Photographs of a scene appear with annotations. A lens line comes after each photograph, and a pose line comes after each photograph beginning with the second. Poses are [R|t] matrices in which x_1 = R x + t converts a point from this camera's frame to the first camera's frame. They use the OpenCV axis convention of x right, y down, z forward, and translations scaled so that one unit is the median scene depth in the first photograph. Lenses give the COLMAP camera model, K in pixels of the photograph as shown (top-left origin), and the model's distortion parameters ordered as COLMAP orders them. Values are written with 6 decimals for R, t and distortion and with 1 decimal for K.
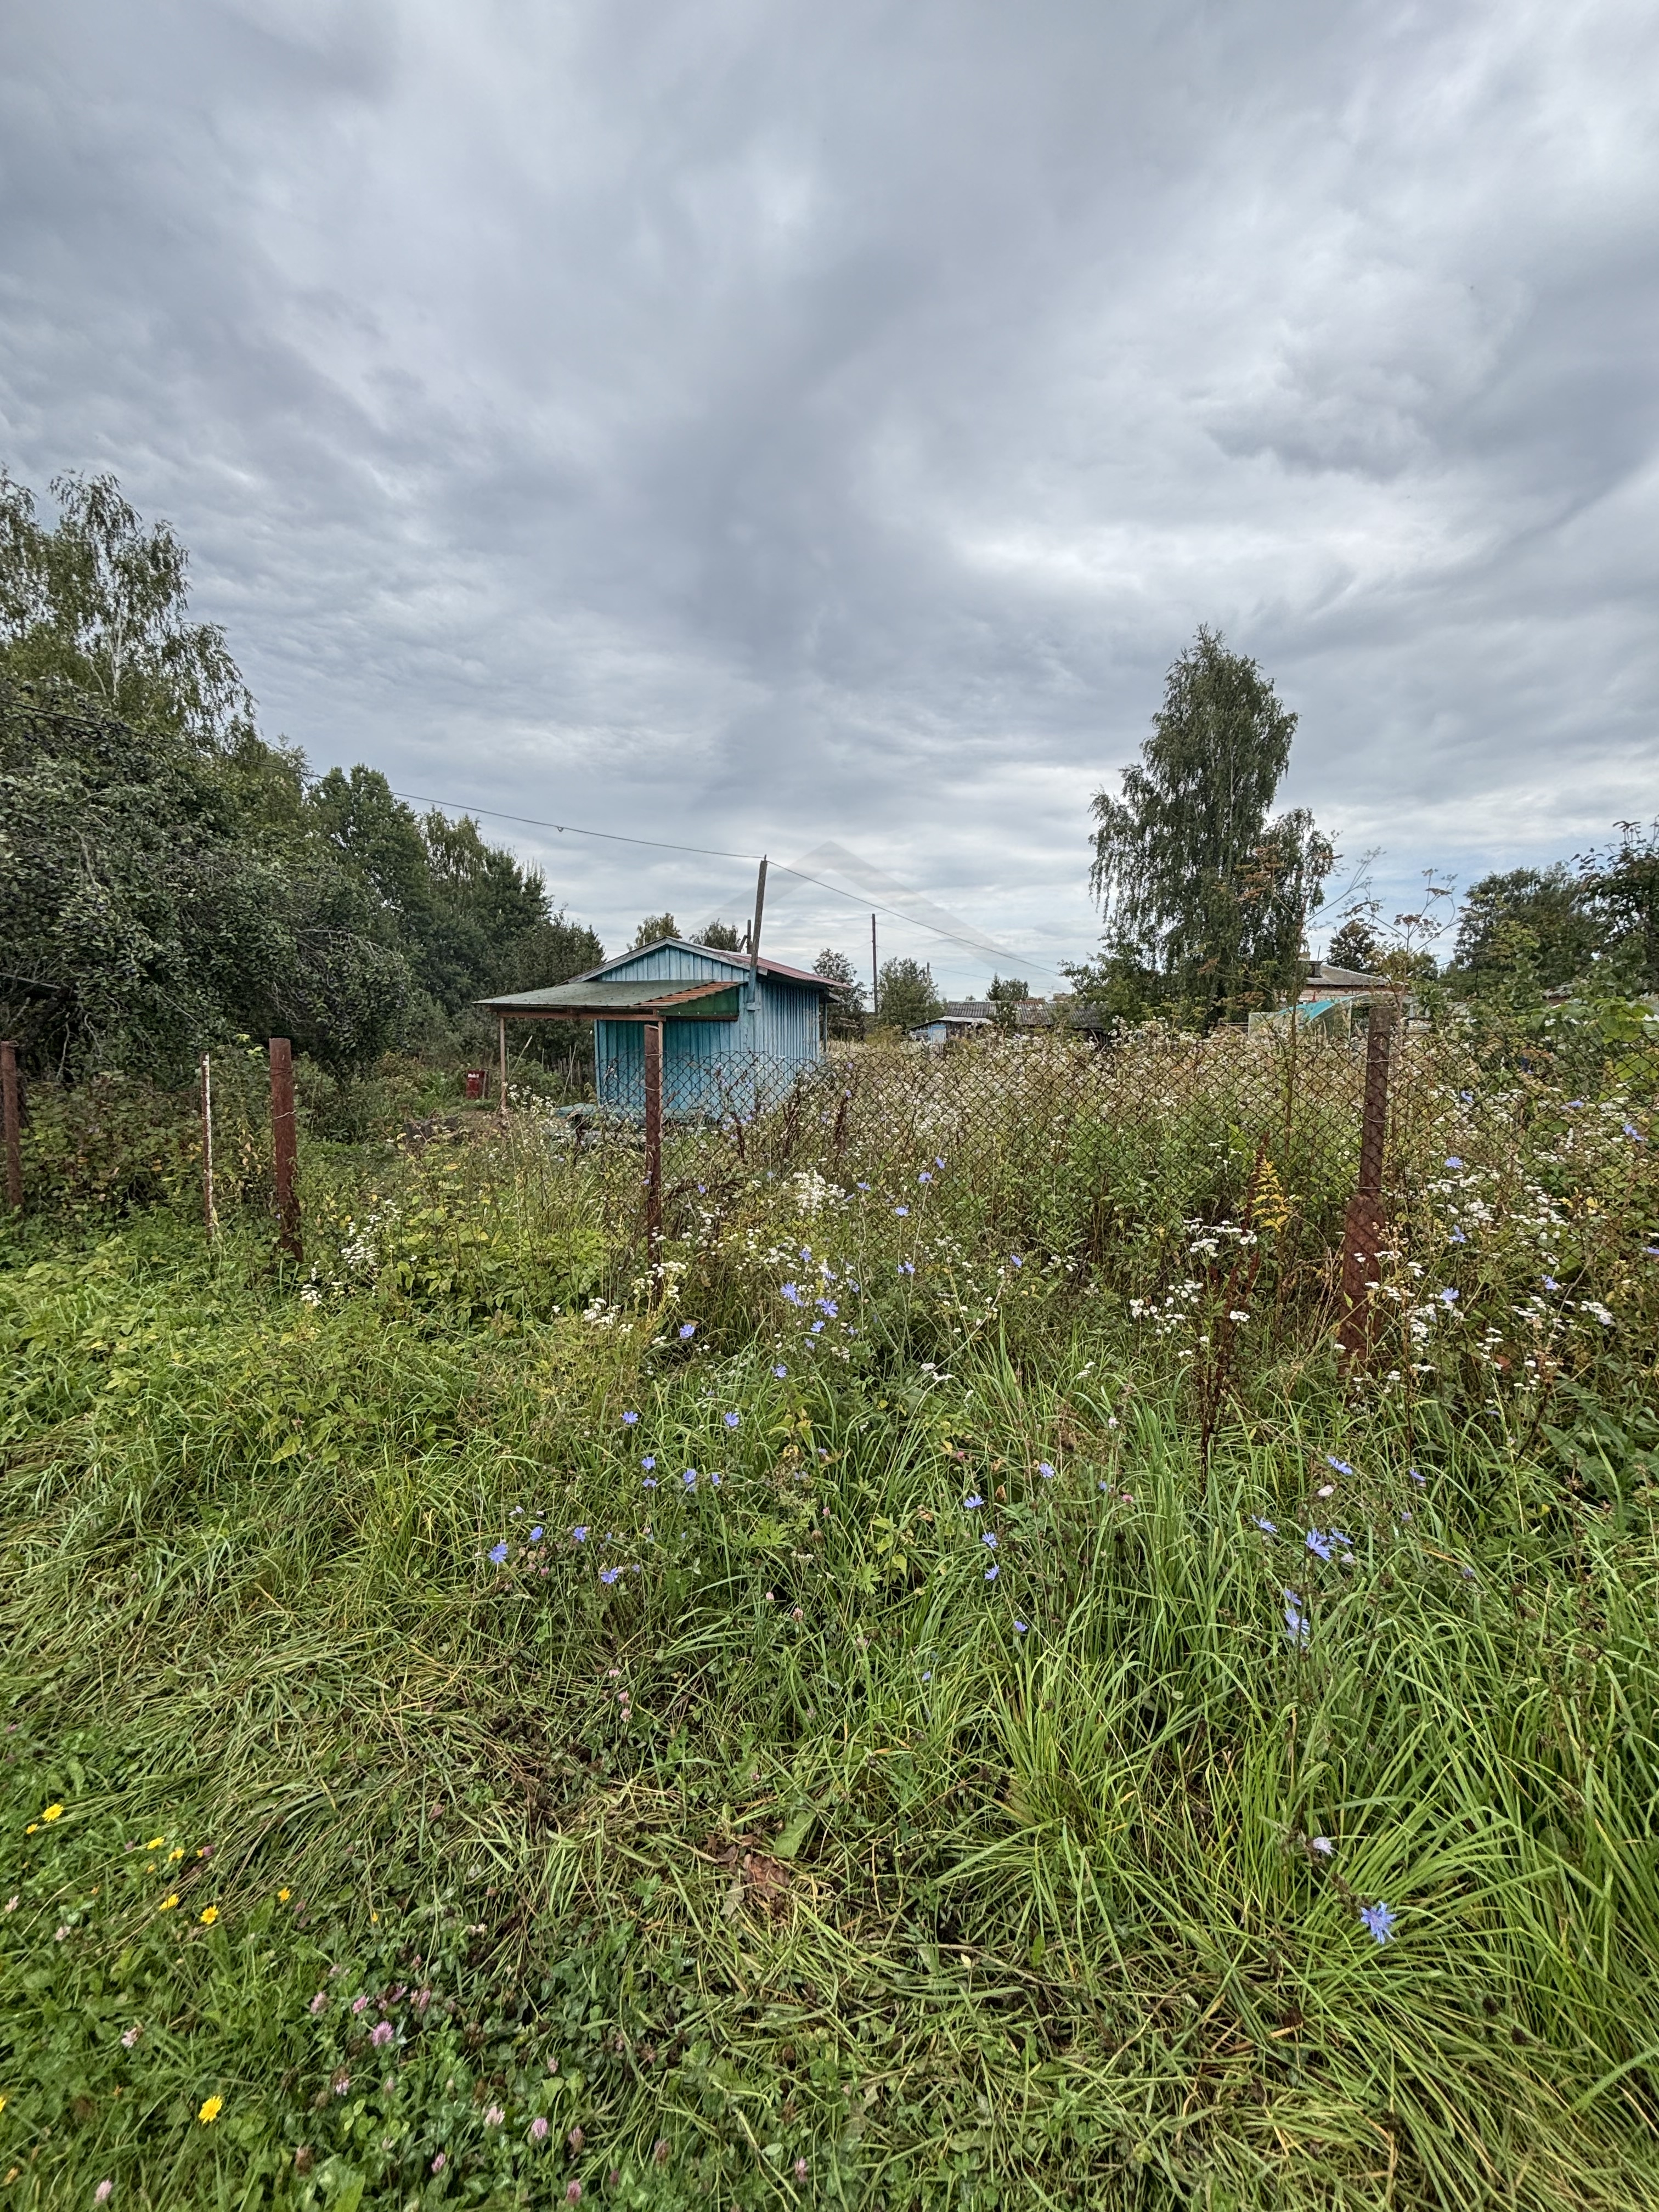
lens RADIAL K [[895.6, 0, 829.5], [0, 895.6, 1106.0], [0, 0, 1]] dist [-0.002632, -0.000338]
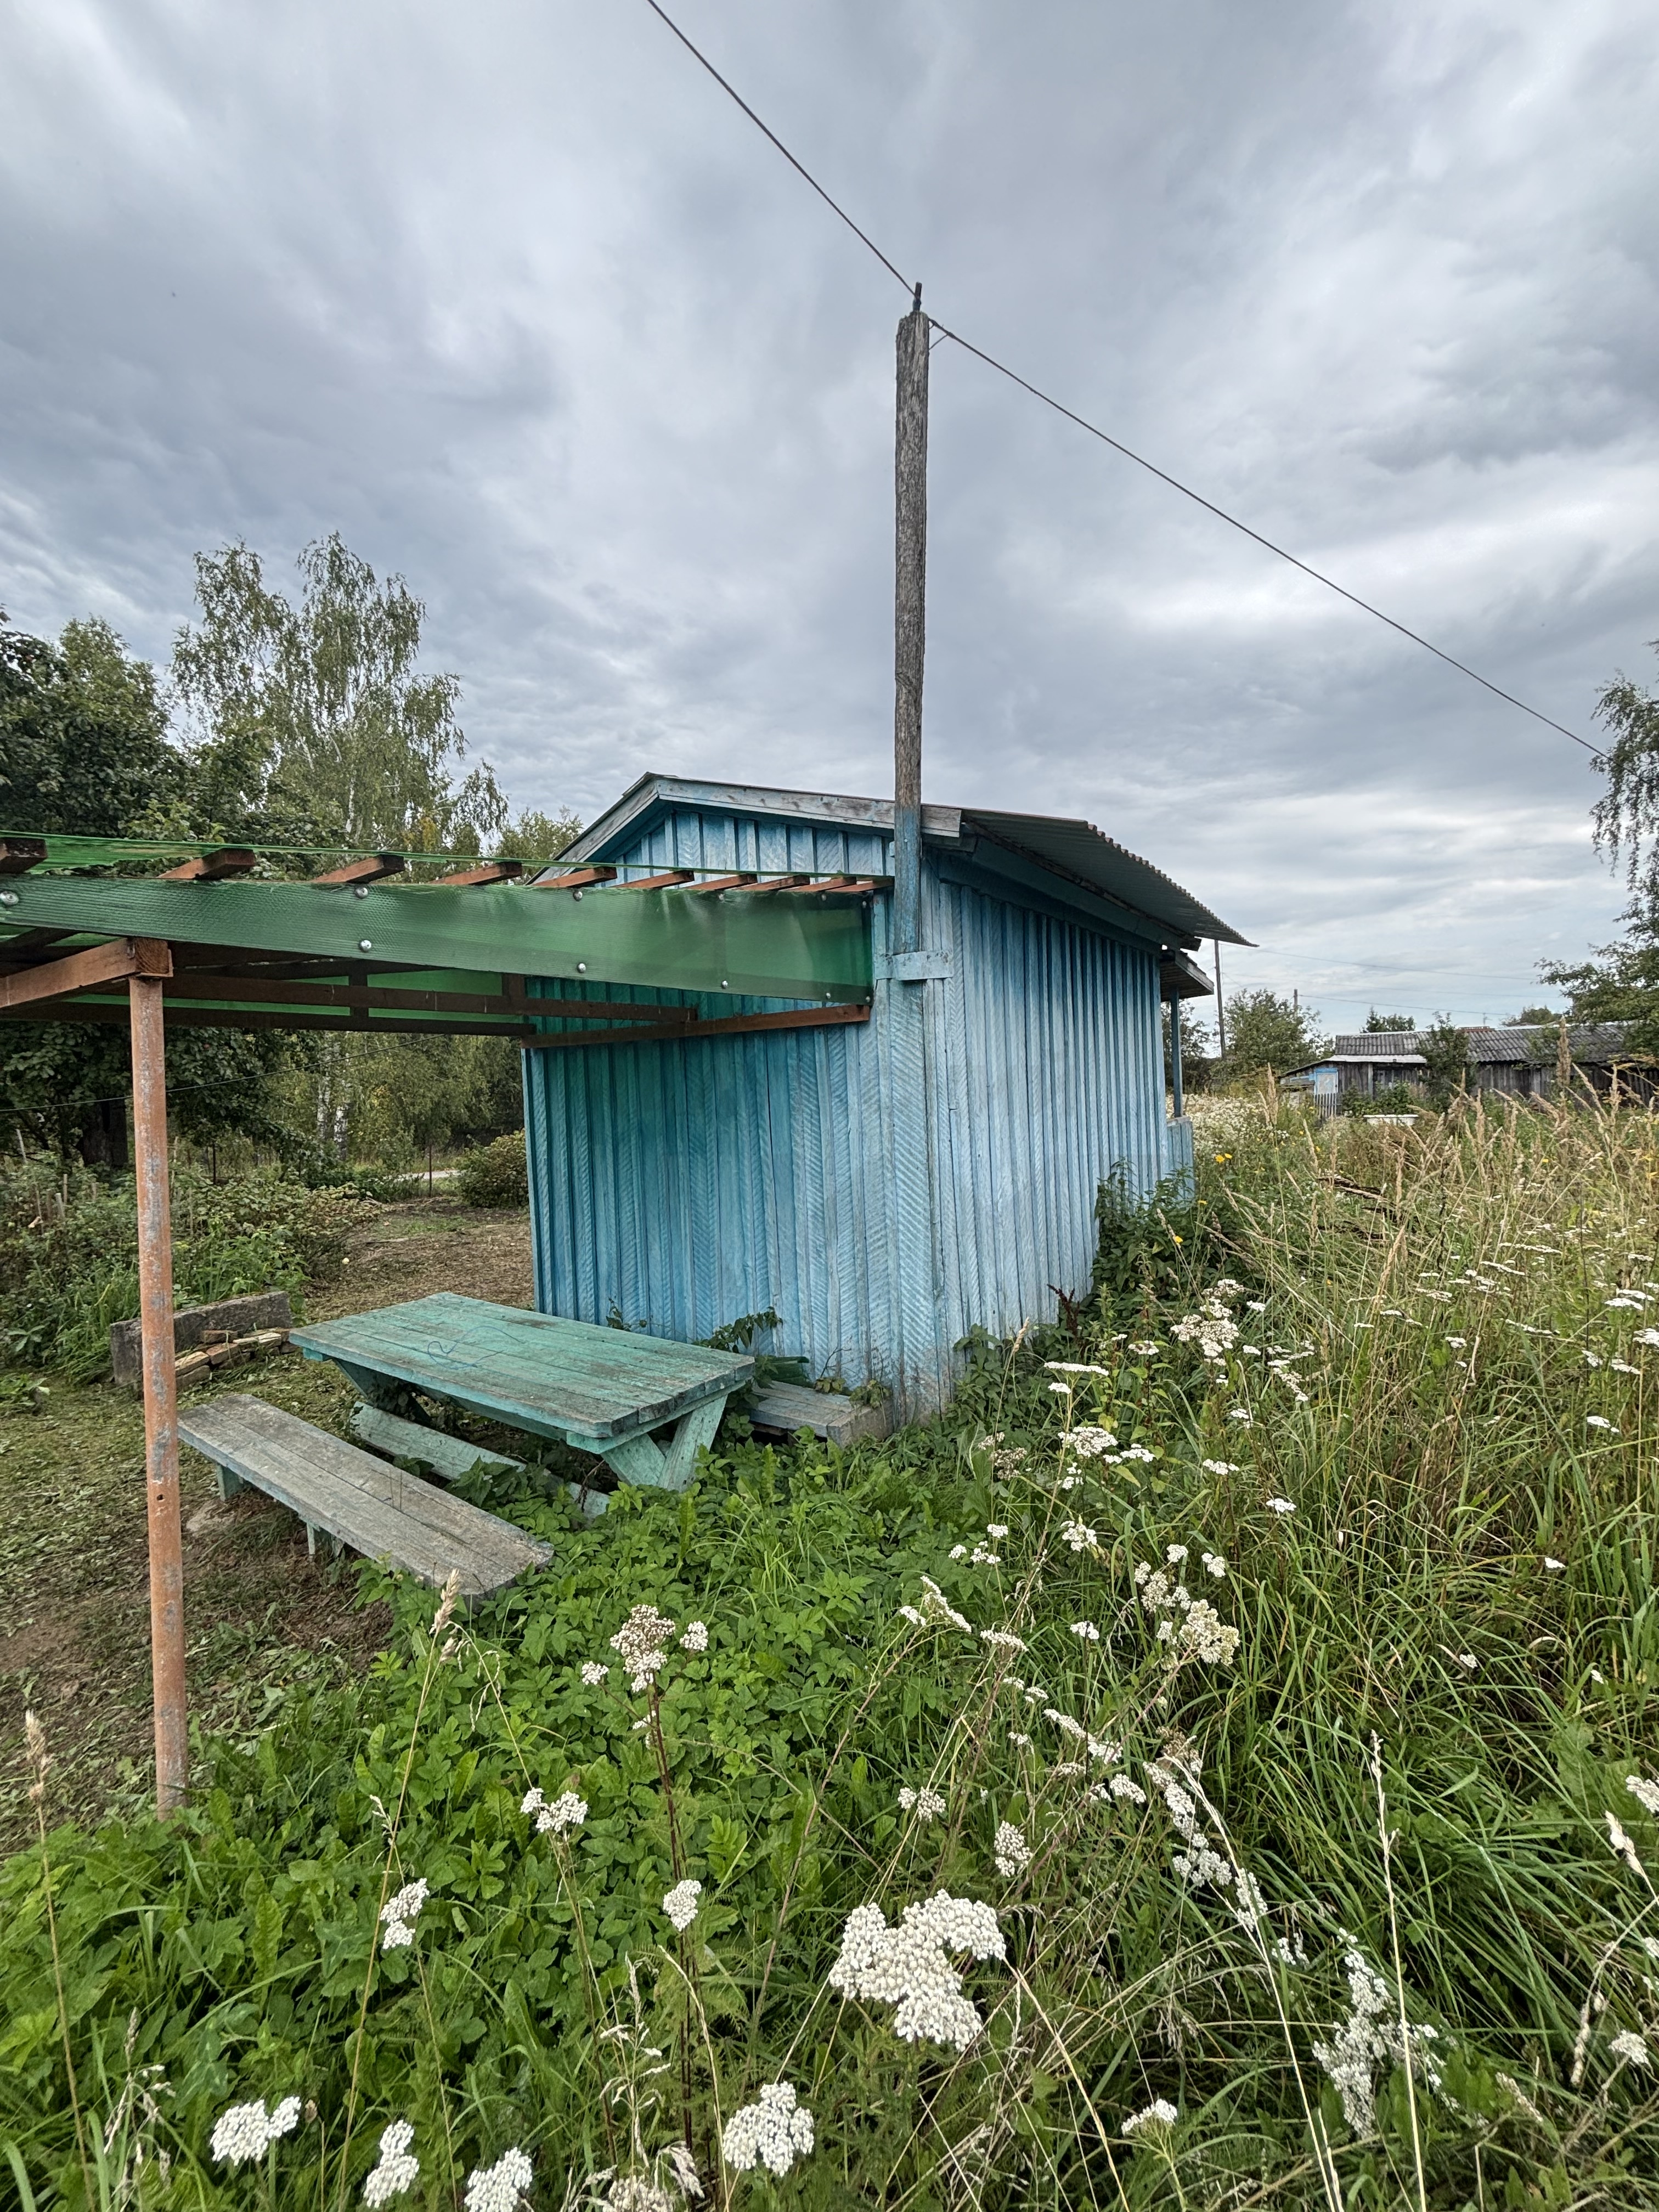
lens RADIAL K [[895.6, 0, 829.5], [0, 895.6, 1106.0], [0, 0, 1]] dist [-0.002632, -0.000338]
pose [[0.938568, -0.027074, -0.344031, -0.005738], [0.004004, 0.997705, -0.067592, -0.016295], [0.345071, 0.062062, 0.936522, 0.240445]]
